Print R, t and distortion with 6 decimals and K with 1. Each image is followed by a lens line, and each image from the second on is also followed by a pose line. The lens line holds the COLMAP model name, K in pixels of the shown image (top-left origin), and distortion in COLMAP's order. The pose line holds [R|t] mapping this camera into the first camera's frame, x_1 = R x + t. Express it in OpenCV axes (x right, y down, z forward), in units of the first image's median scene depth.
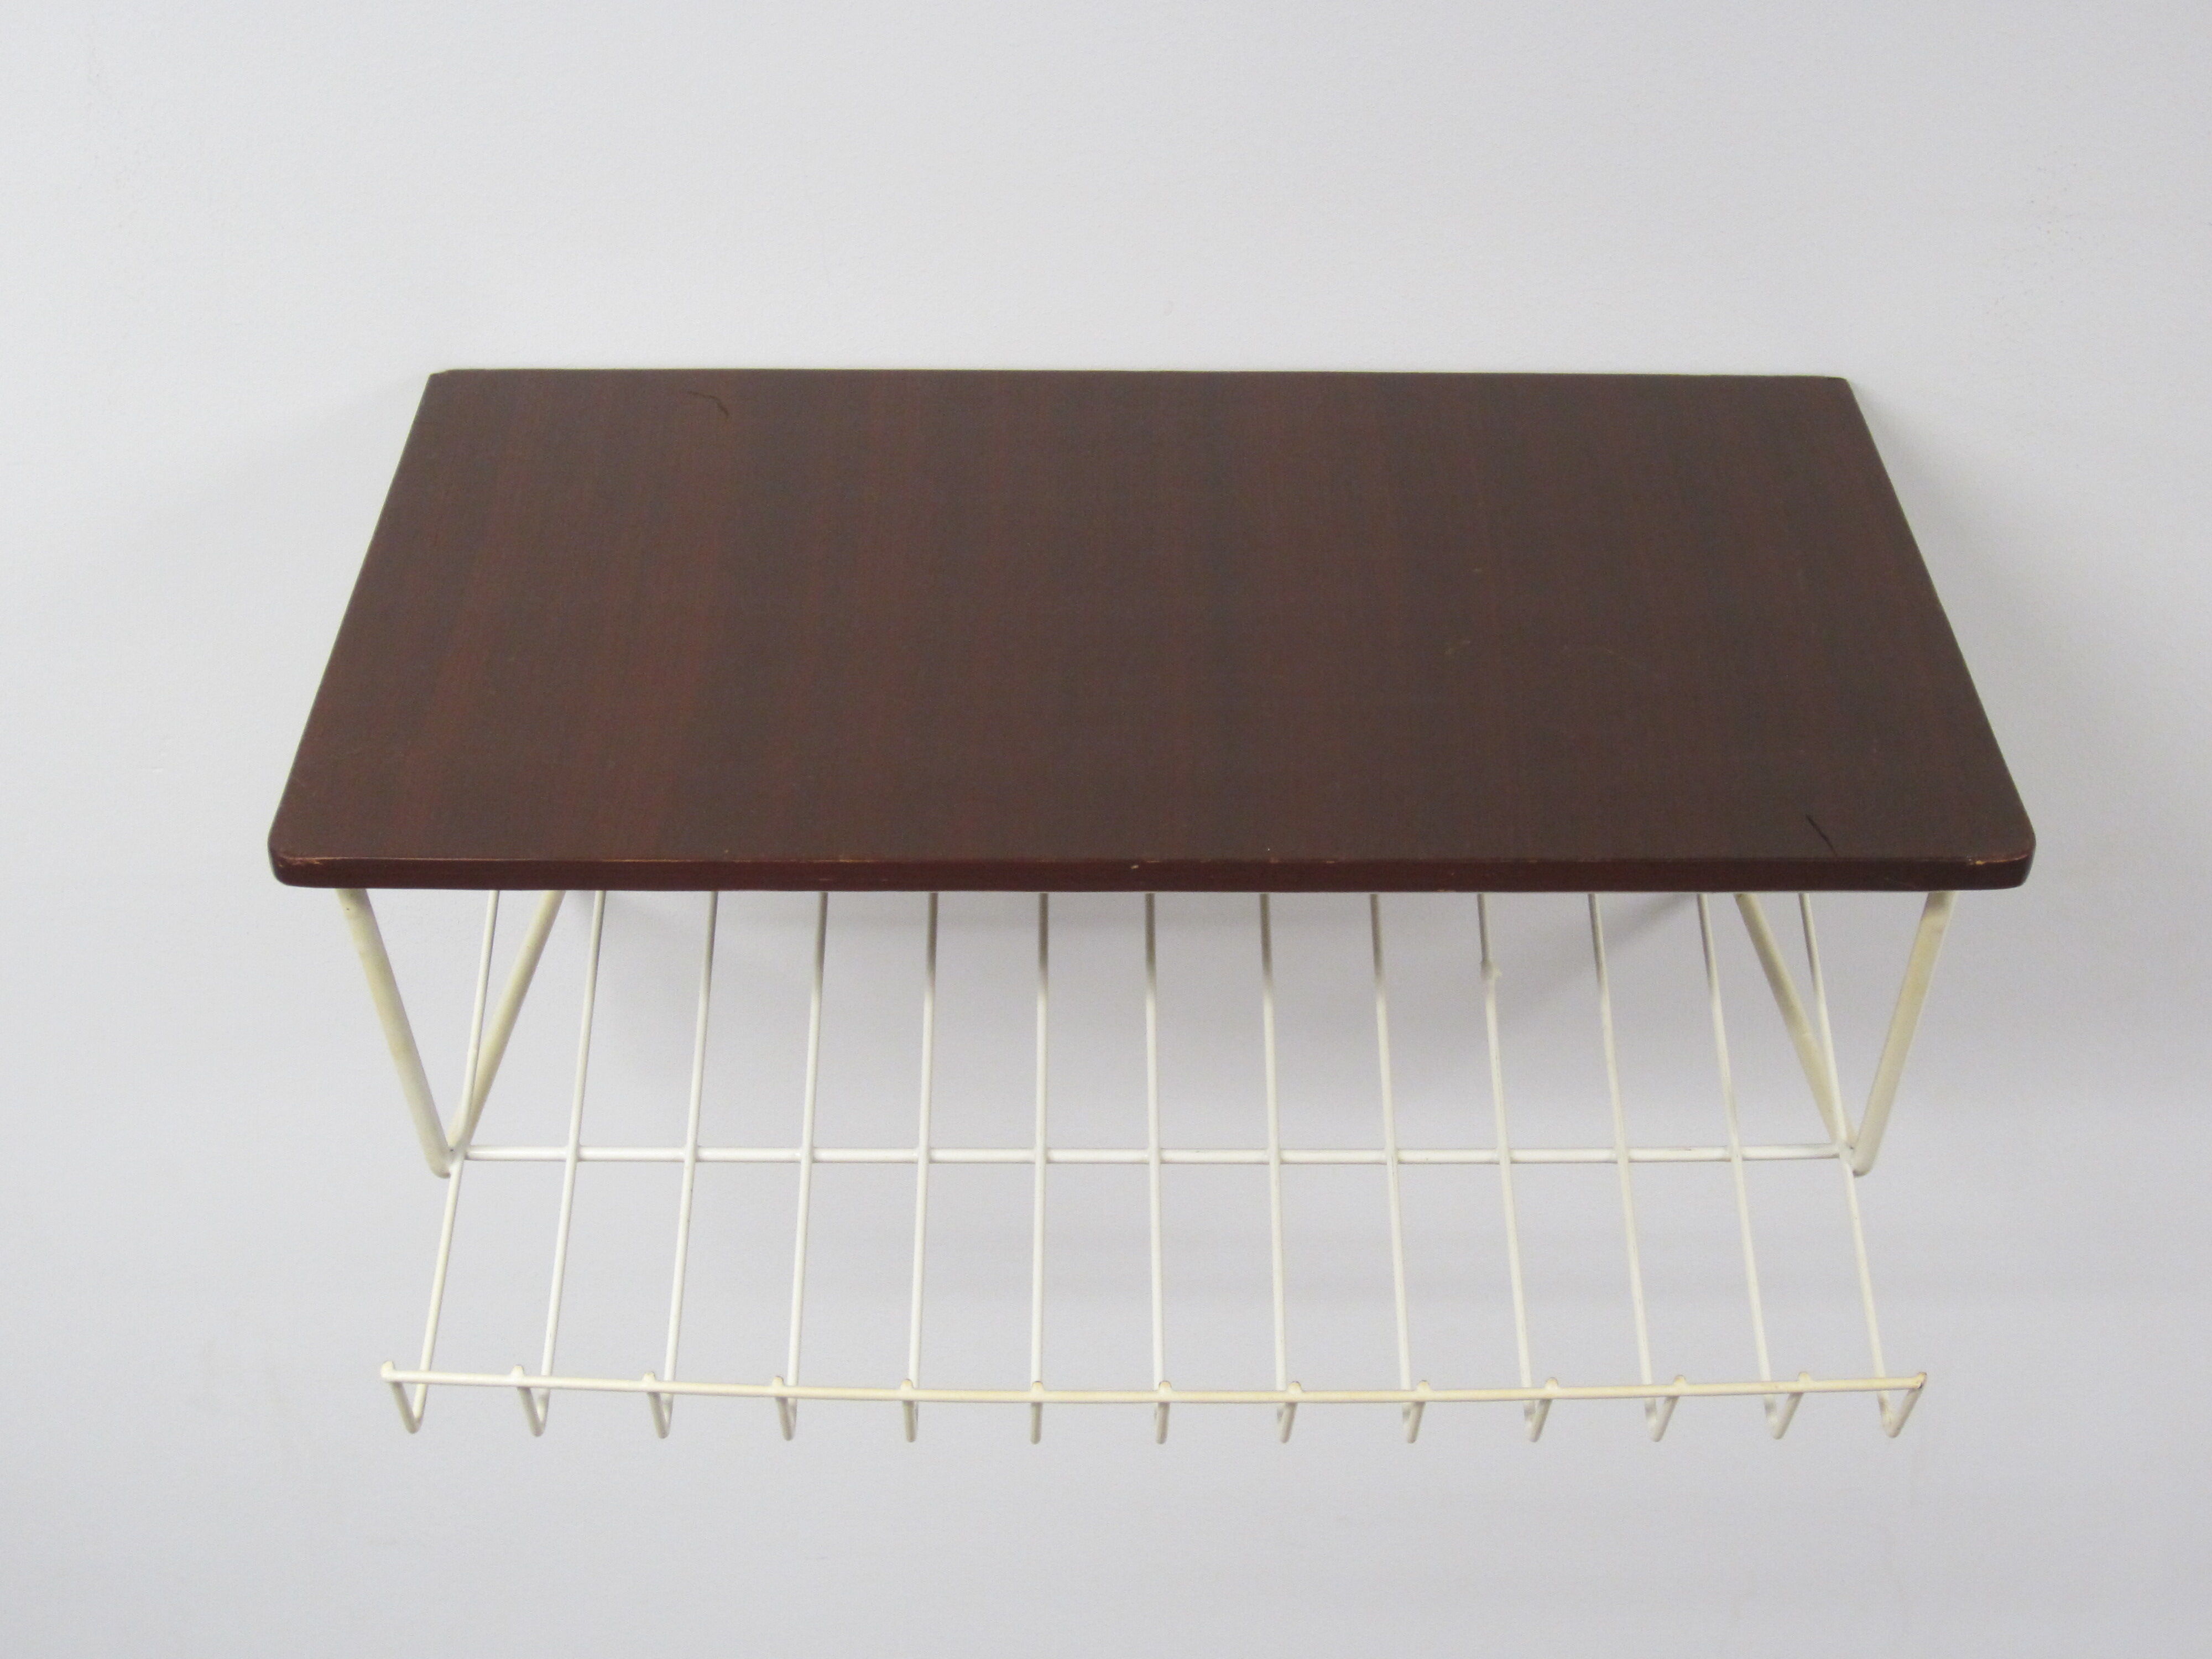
lens RADIAL K [[3216.7, 0, 1117.3], [0, 3216.7, 852.0], [0, 0, 1]] dist [-0.058785, 0.006740]
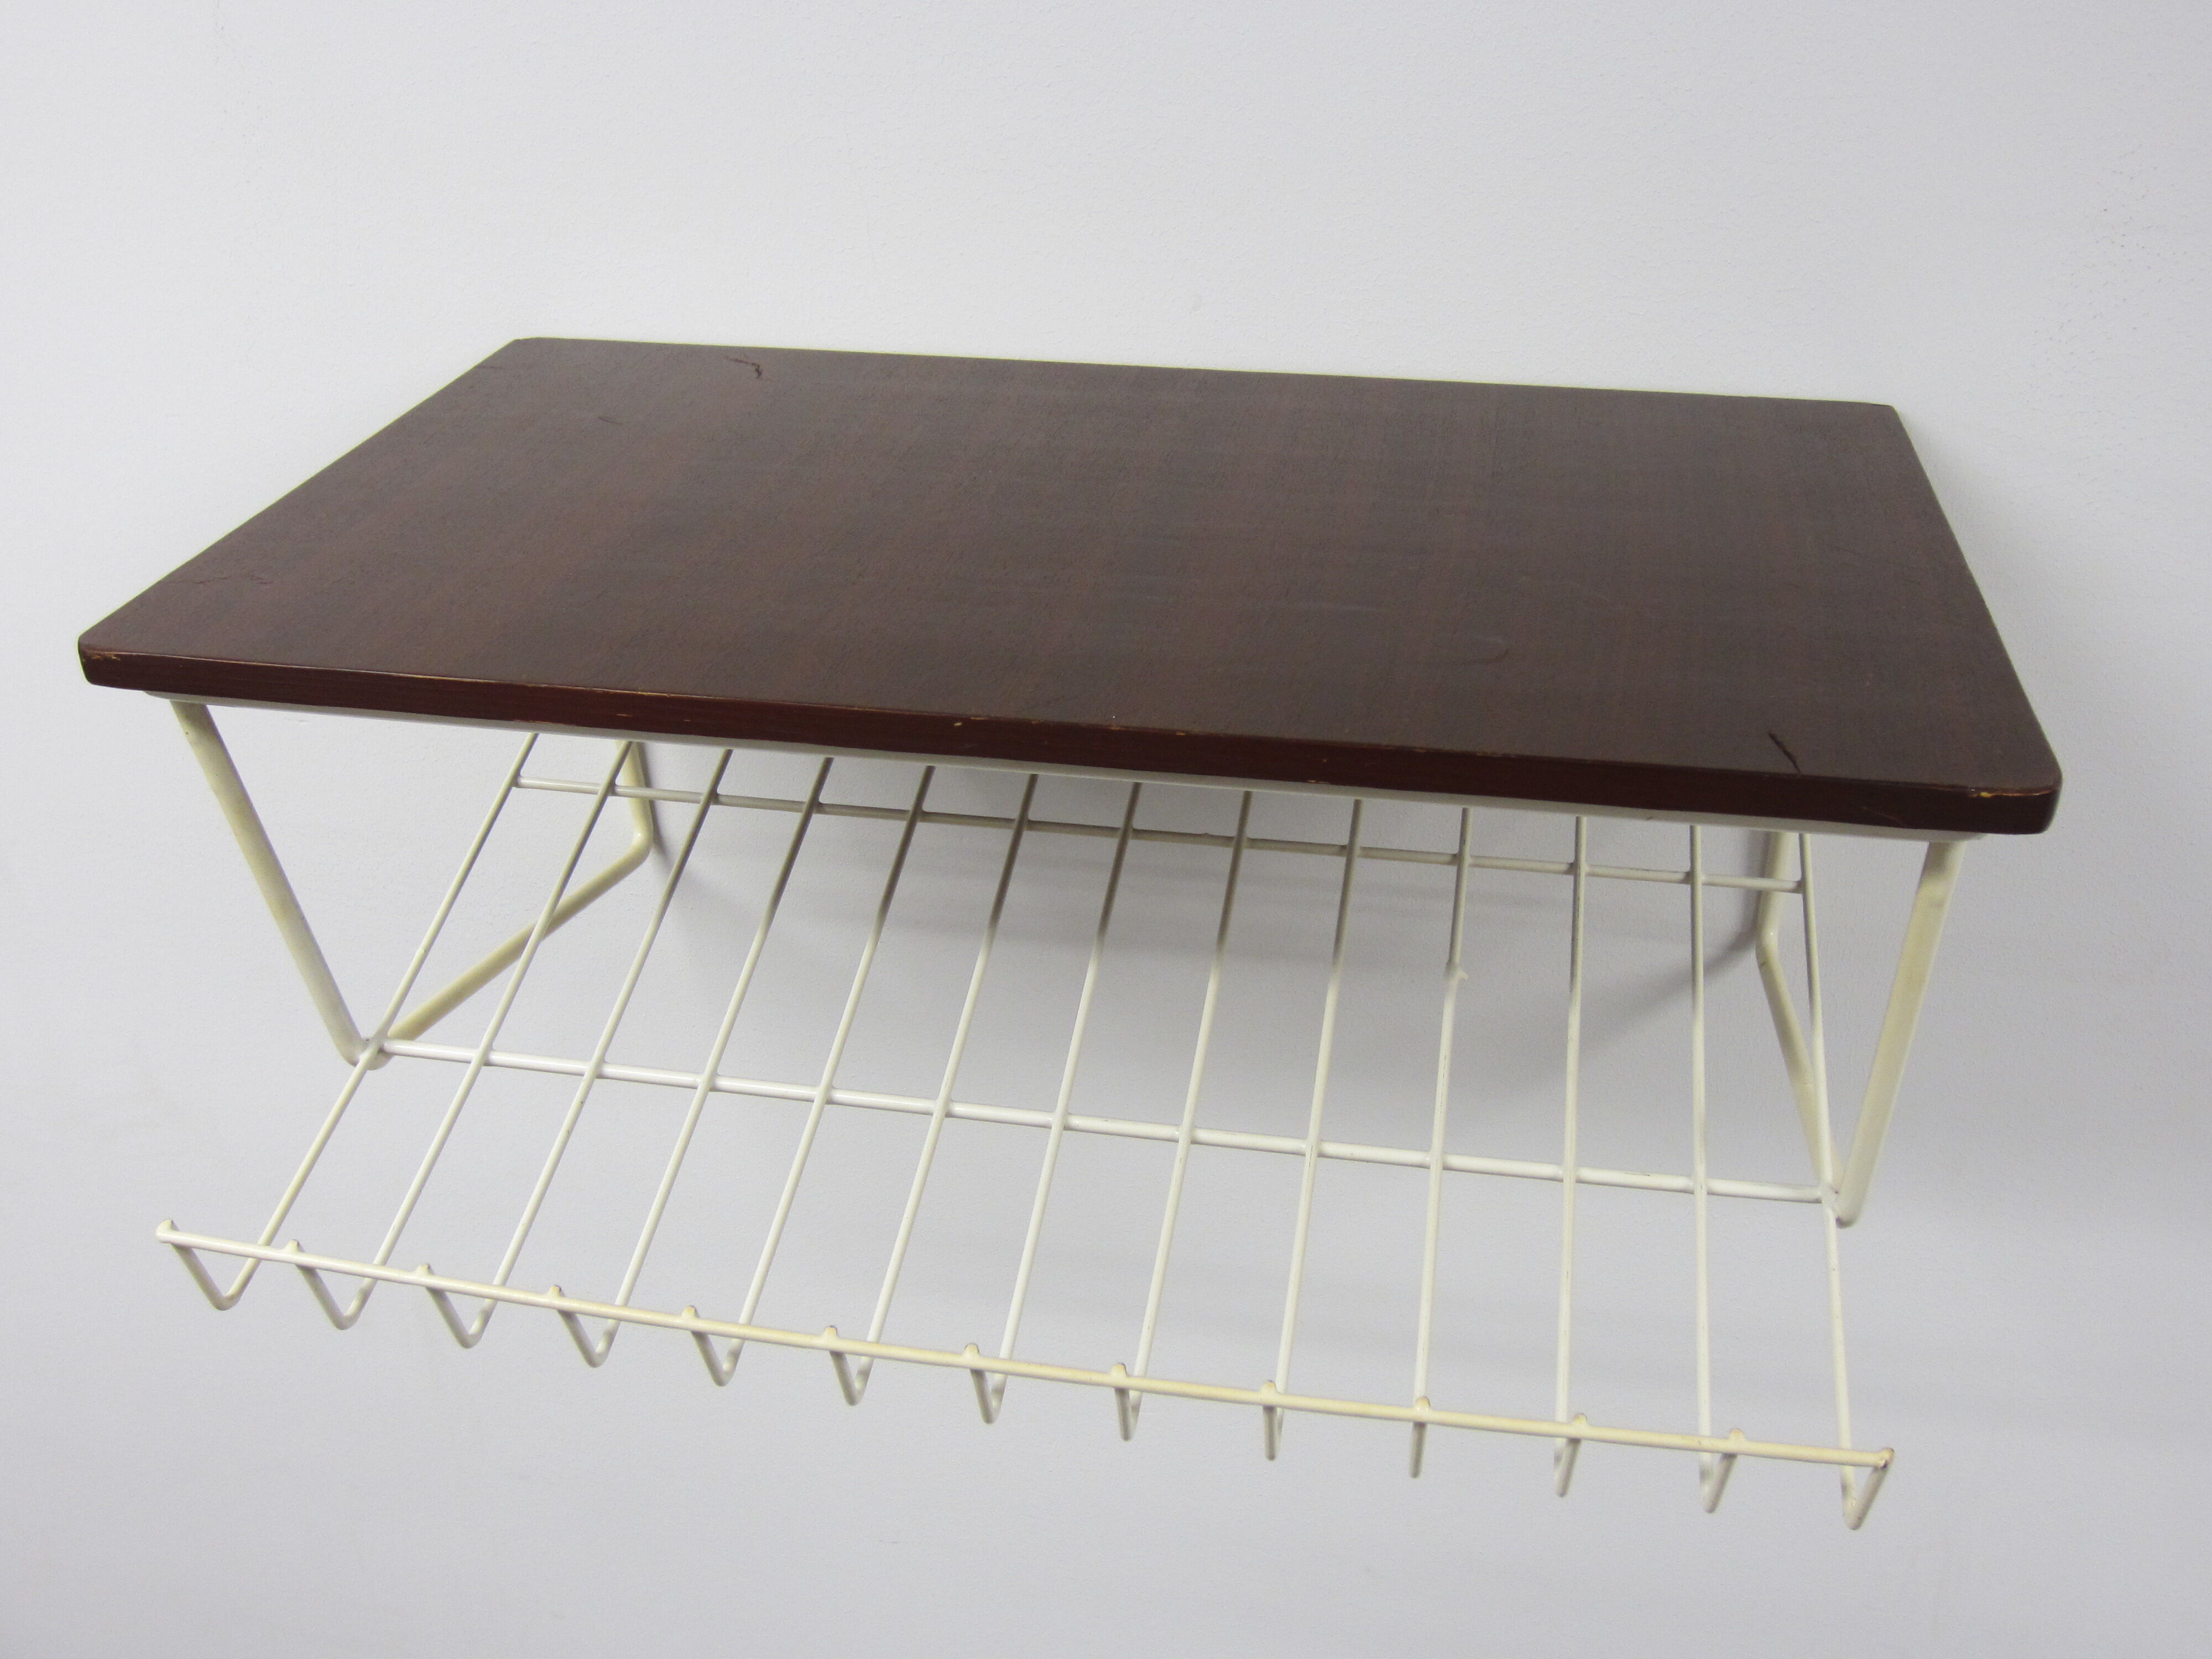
lens RADIAL K [[2121.8, 0, 1106.0], [0, 2121.8, 829.5], [0, 0, 1]] dist [-0.023904, 0.002638]
pose [[0.981212, 0.078959, -0.176033, 0.129322], [-0.101154, 0.987497, -0.120900, 0.086152], [0.164287, 0.136435, 0.976932, 0.395077]]
